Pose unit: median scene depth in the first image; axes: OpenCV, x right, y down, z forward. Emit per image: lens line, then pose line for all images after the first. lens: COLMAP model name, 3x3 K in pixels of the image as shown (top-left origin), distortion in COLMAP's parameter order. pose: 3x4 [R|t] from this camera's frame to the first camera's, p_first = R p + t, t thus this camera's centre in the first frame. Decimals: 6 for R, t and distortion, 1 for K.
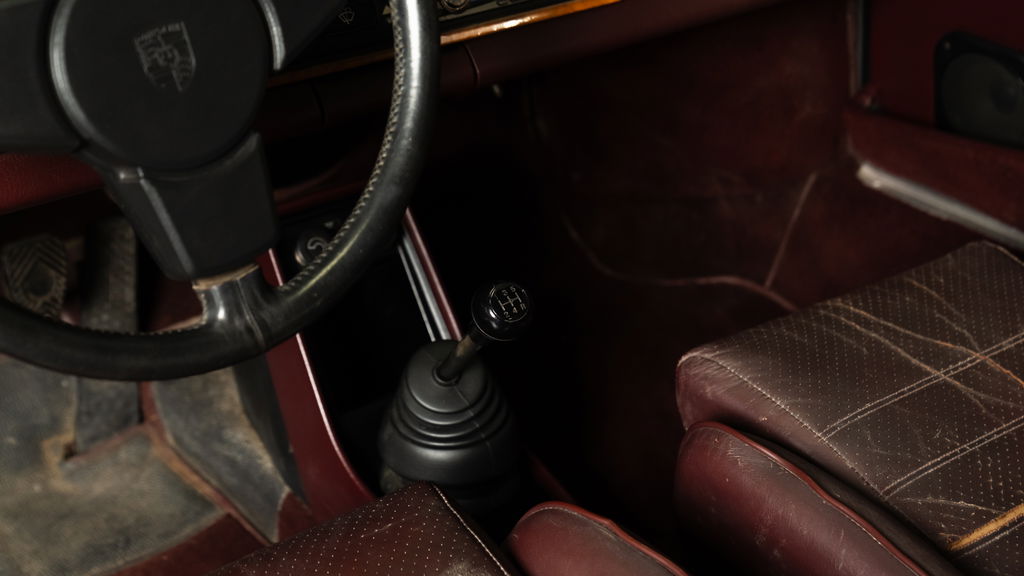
lens RADIAL K [[1654.6, 0, 512.0], [0, 1654.6, 288.0], [0, 0, 1]] dist [-0.015352, 0.026017]
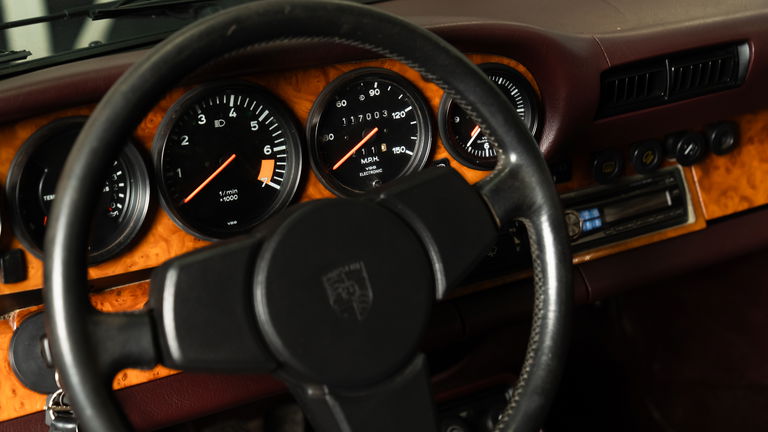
lens RADIAL K [[1240.9, 0, 384.0], [0, 1240.9, 216.0], [0, 0, 1]] dist [-0.015352, 0.026017]
pose [[0.989474, -0.020869, -0.143196, -0.049591], [-0.003961, 0.985270, -0.170961, -0.036588], [0.144654, 0.169729, 0.974817, 0.113630]]
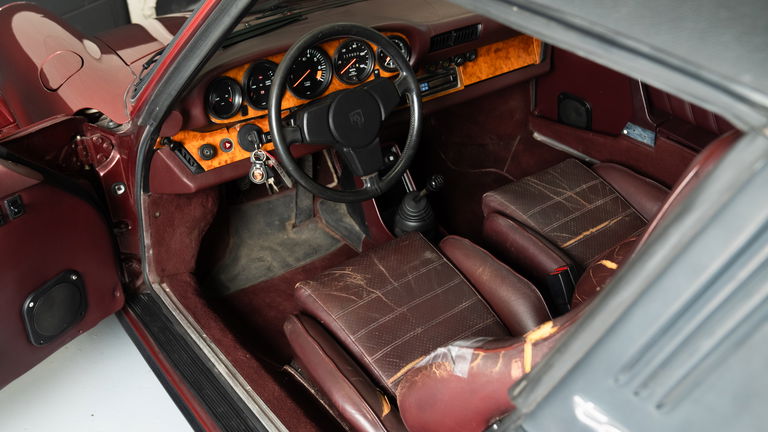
lens RADIAL K [[665.5, 0, 384.0], [0, 665.5, 216.0], [0, 0, 1]] dist [-0.043131, -0.000751]
pose [[0.999885, -0.013488, -0.006914, -0.123677], [0.013961, 0.997184, 0.073688, -0.024314], [0.005901, -0.073776, 0.997257, -0.497081]]
